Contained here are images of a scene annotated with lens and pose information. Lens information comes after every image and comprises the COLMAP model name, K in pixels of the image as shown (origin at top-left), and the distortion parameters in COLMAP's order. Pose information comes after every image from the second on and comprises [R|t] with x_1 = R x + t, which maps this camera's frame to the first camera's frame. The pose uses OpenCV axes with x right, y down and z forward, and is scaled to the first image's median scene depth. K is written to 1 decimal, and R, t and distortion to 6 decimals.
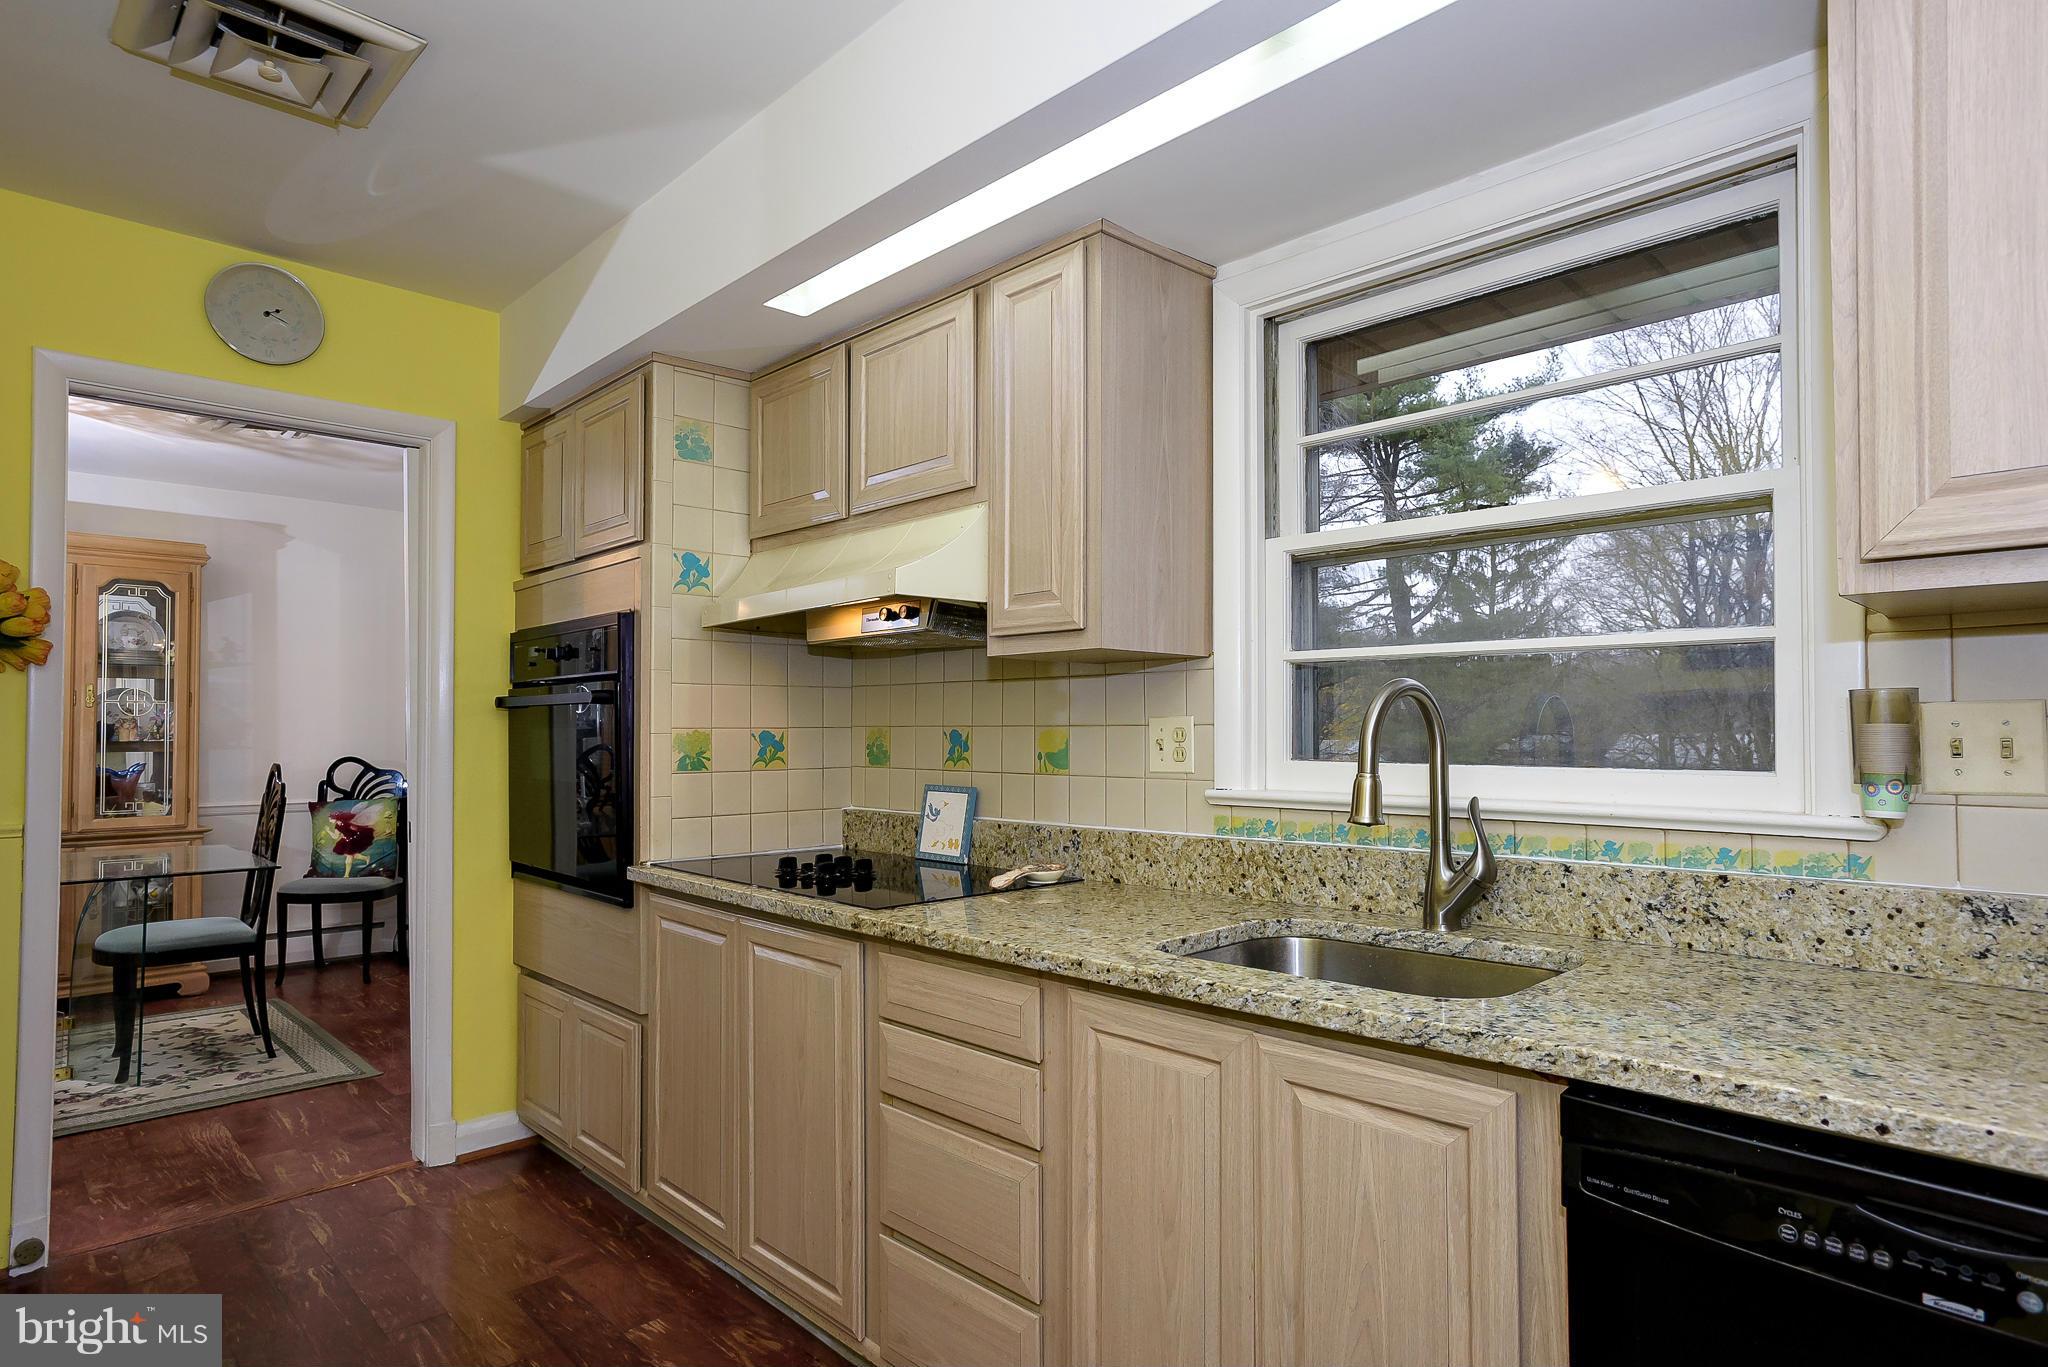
lens RADIAL K [[1126.1, 0, 1024.0], [0, 1126.1, 708.6], [0, 0, 1]] dist [-0.044818, 0.045966]
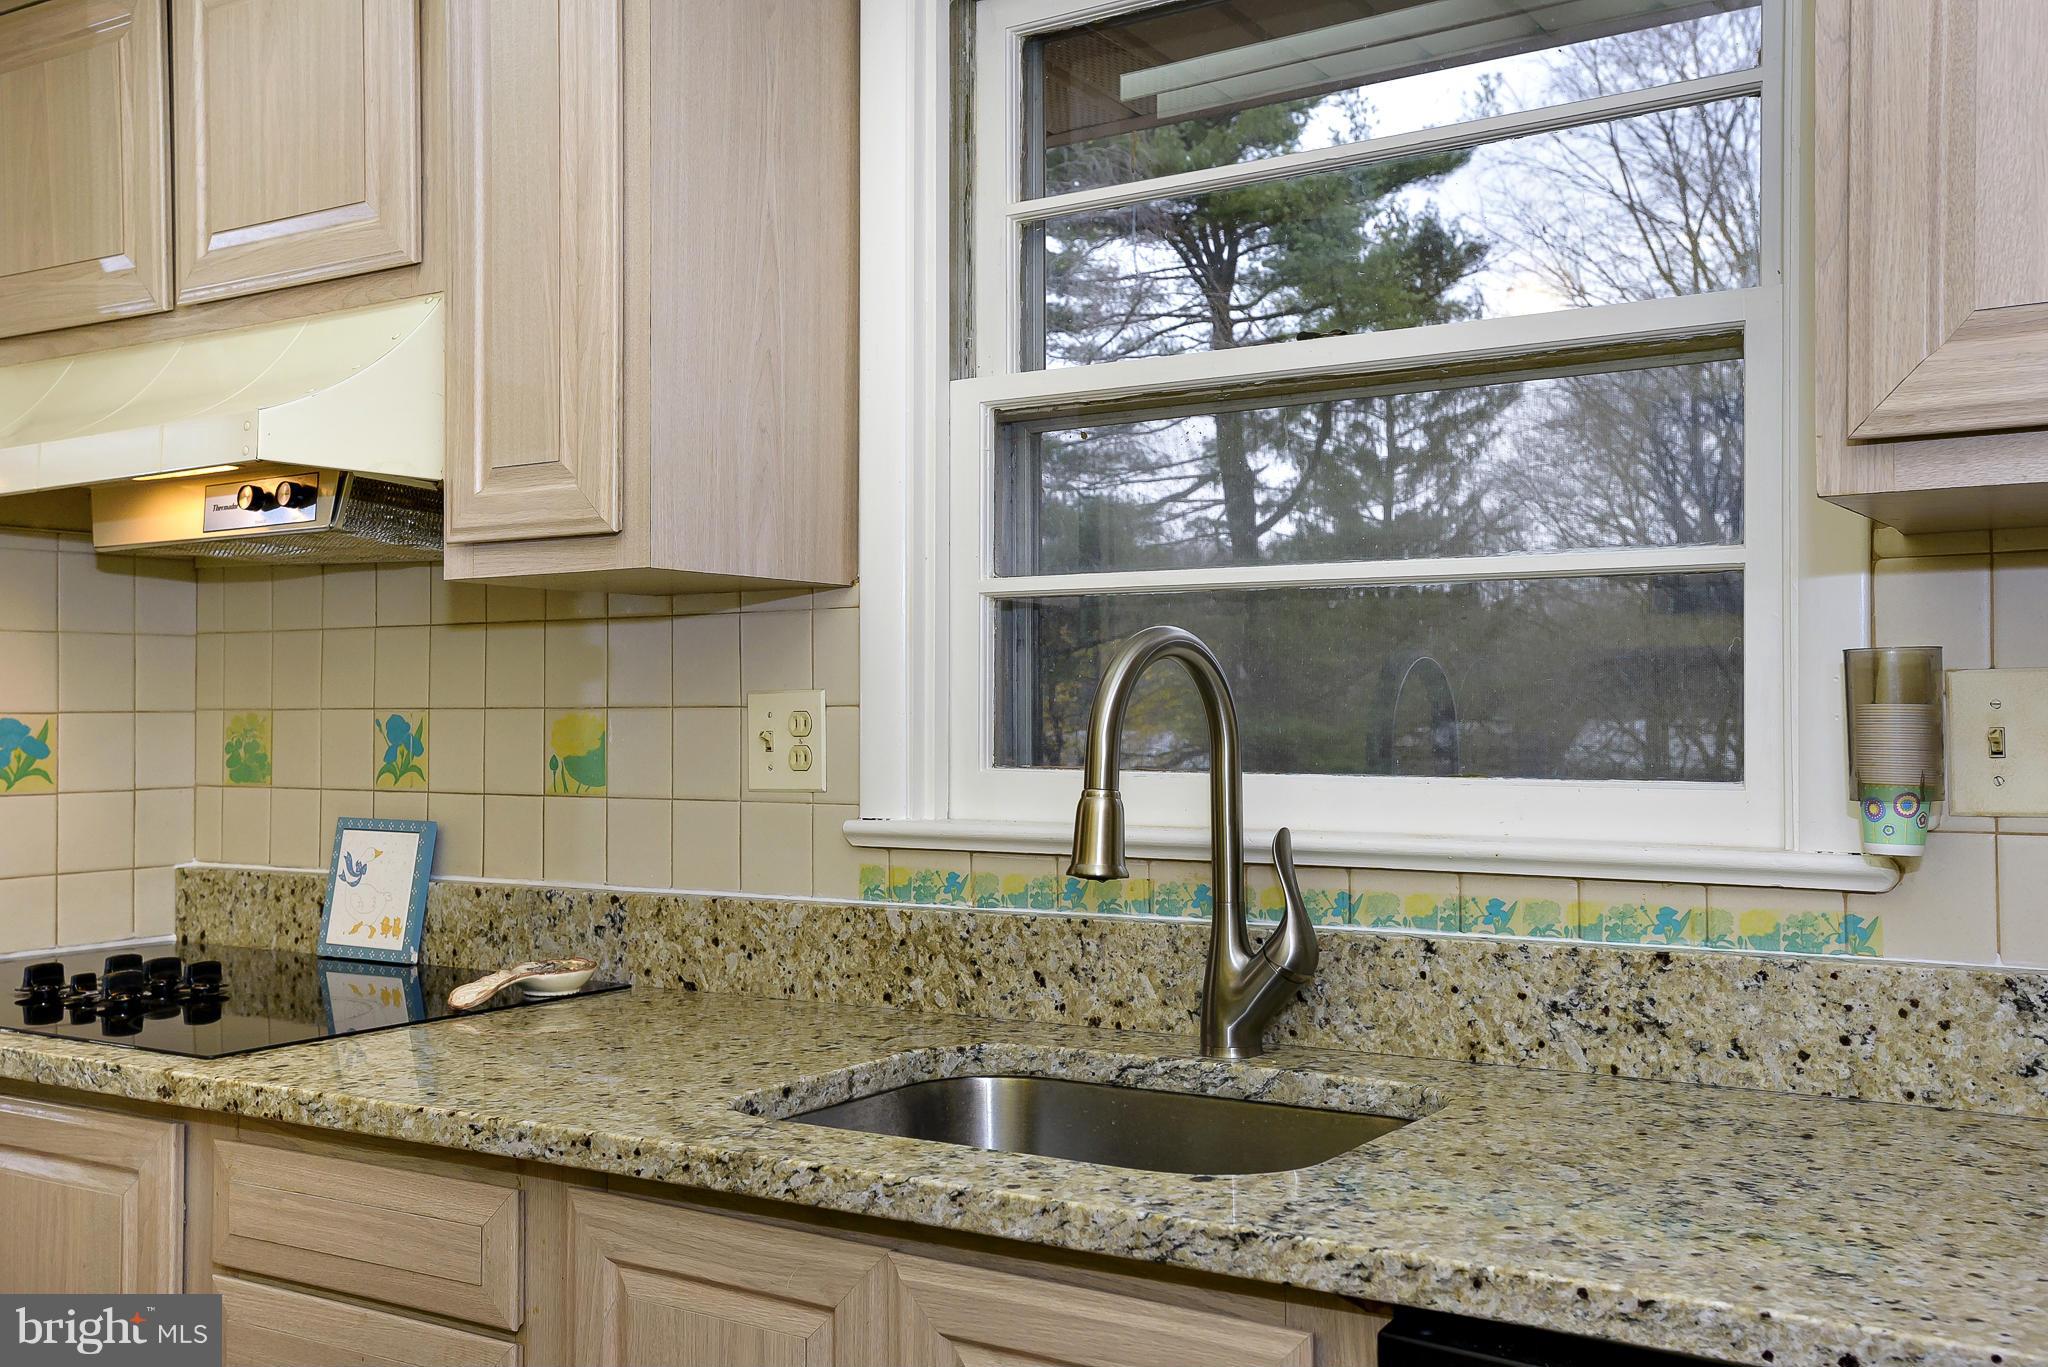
lens RADIAL K [[1987.9, 0, 1017.9], [0, 1987.9, 688.9], [0, 0, 1]] dist [0.015925, 0.143782]
pose [[0.977633, 0.000972, 0.210316, 0.041021], [-0.002254, 0.999980, 0.005854, -0.000245], [-0.210306, -0.006197, 0.977616, 0.004896]]
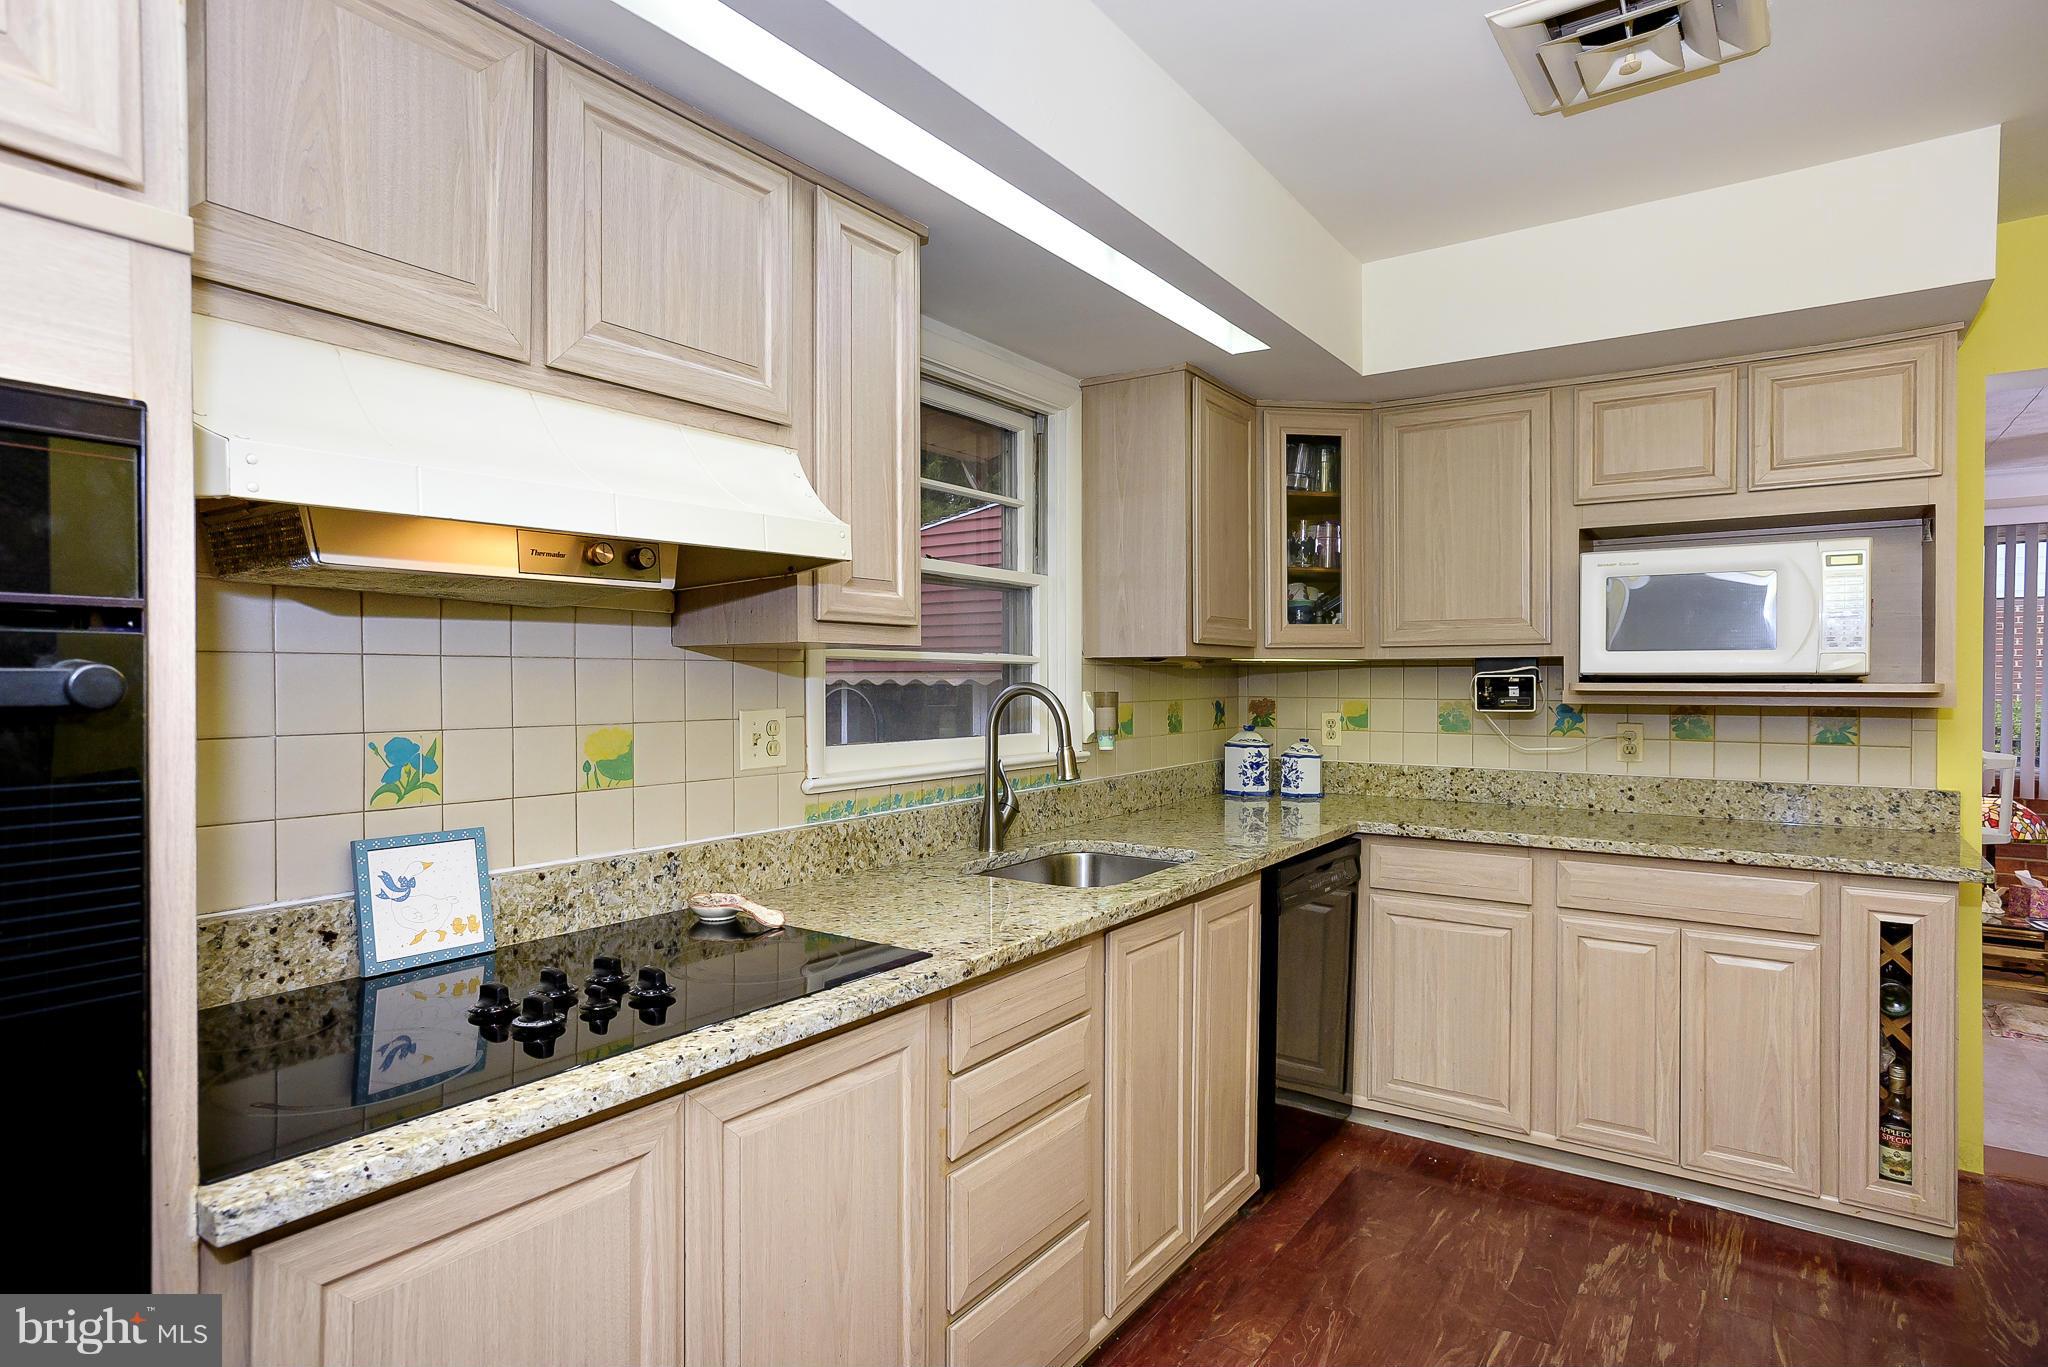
lens RADIAL K [[1092.2, 0, 1024.0], [0, 1092.2, 683.5], [0, 0, 1]] dist [-0.003878, 0.017968]
pose [[-0.190568, -0.001558, 0.981673, -0.963198], [-0.019588, 0.999806, -0.002216, -0.020373], [-0.981479, -0.019651, -0.190561, 1.129061]]
